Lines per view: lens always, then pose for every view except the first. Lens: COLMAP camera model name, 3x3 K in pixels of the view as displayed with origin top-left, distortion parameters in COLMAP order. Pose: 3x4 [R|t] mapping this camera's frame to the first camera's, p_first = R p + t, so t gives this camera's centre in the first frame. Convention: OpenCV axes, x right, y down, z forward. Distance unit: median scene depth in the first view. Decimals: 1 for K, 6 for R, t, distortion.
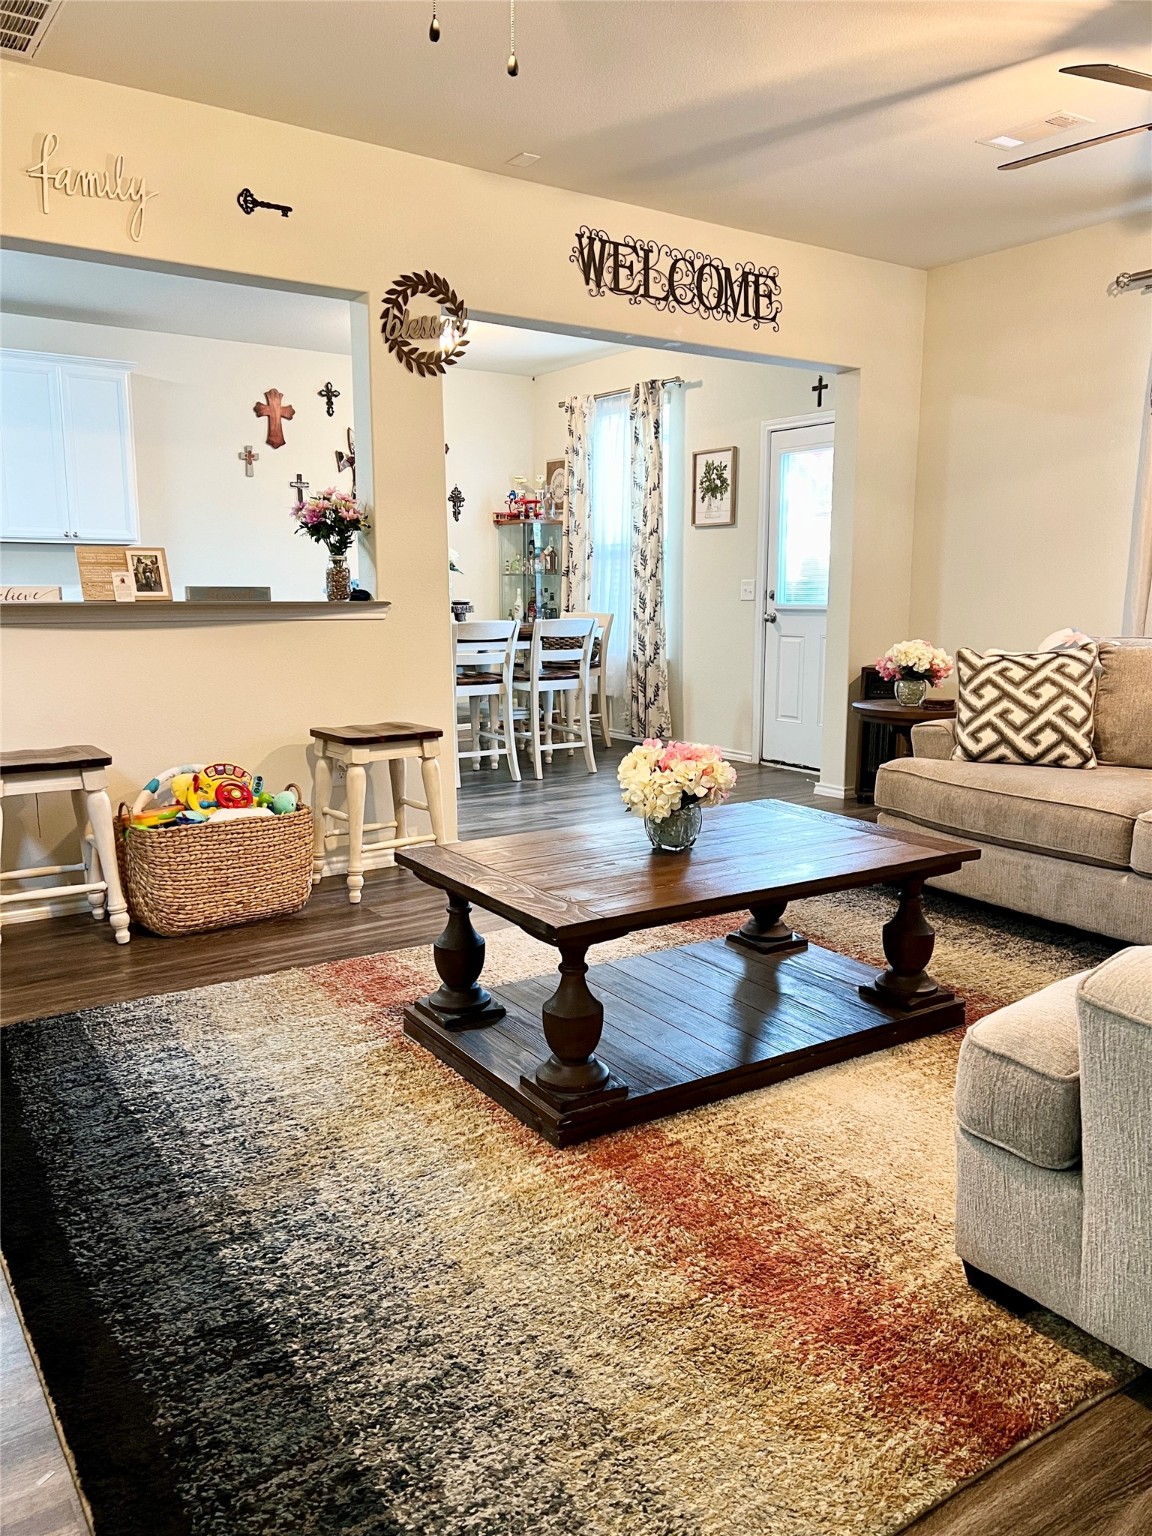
lens RADIAL K [[1144.5, 0, 576.0], [0, 1144.5, 768.0], [0, 0, 1]] dist [0.081128, -0.079097]
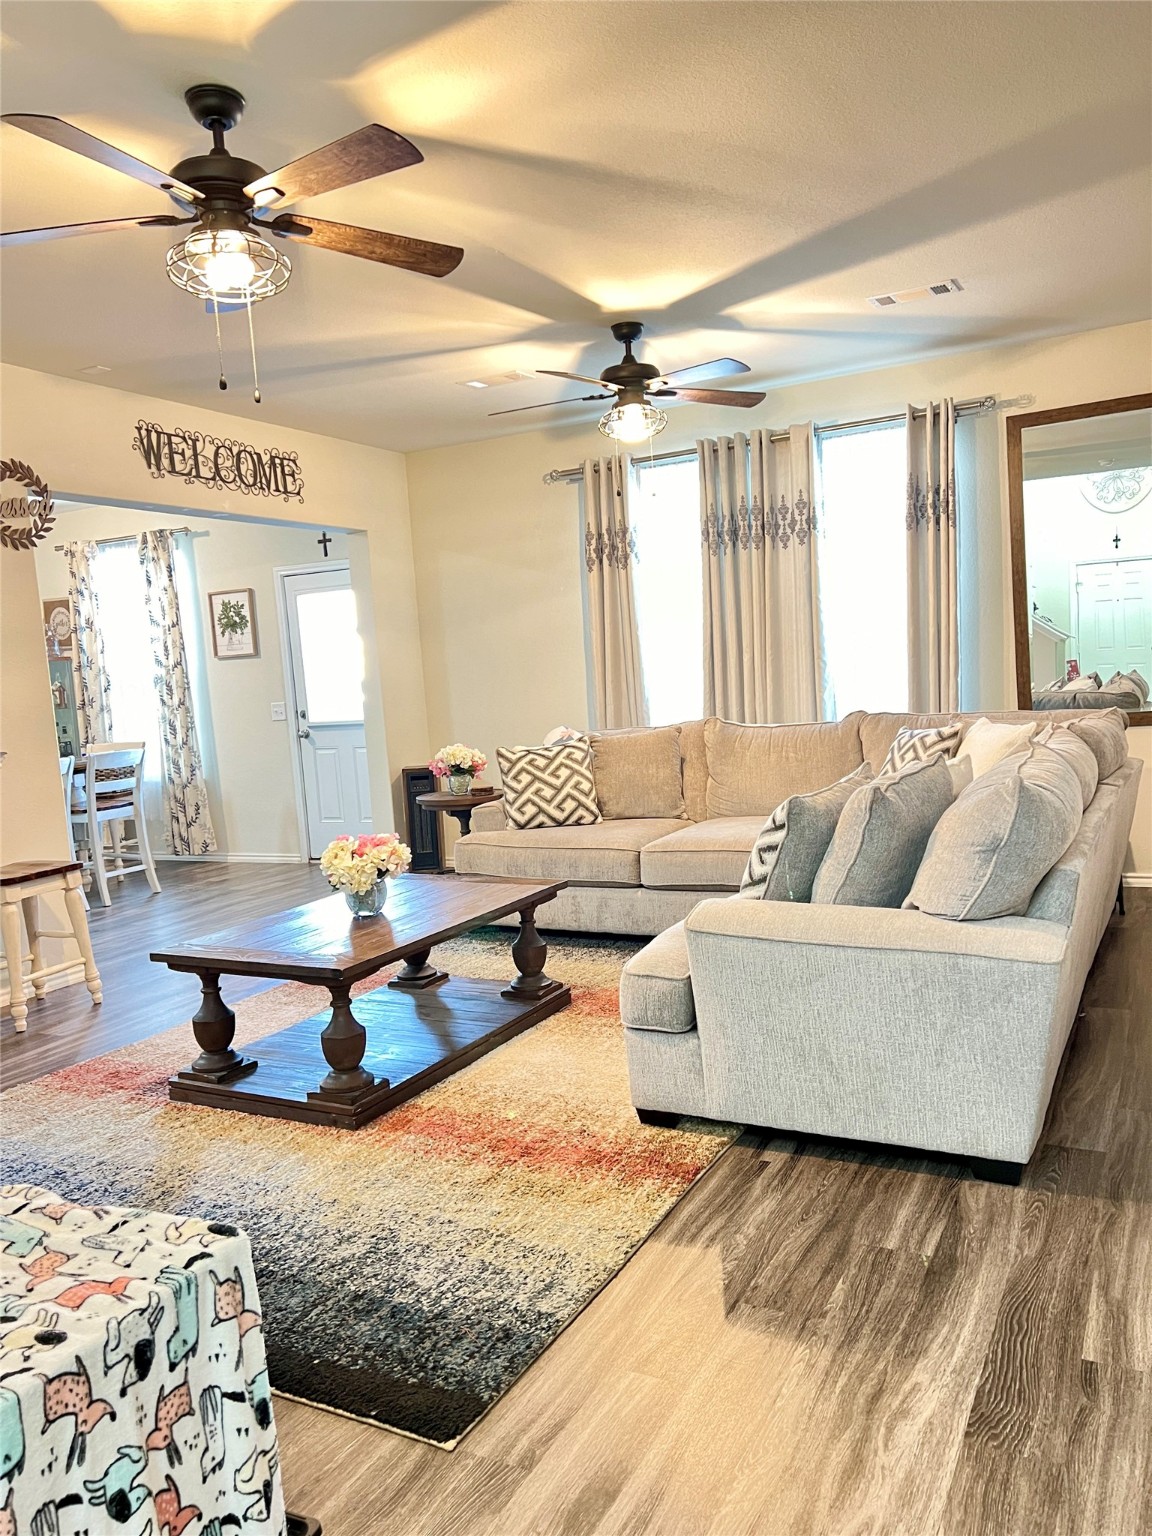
lens RADIAL K [[1189.0, 0, 527.8], [0, 1189.0, 789.6], [0, 0, 1]] dist [0.099229, -0.004337]
pose [[0.894284, -0.108689, 0.434100, -0.237742], [0.139839, 0.989351, -0.040368, 0.005473], [-0.425090, 0.096805, 0.899960, -0.251799]]
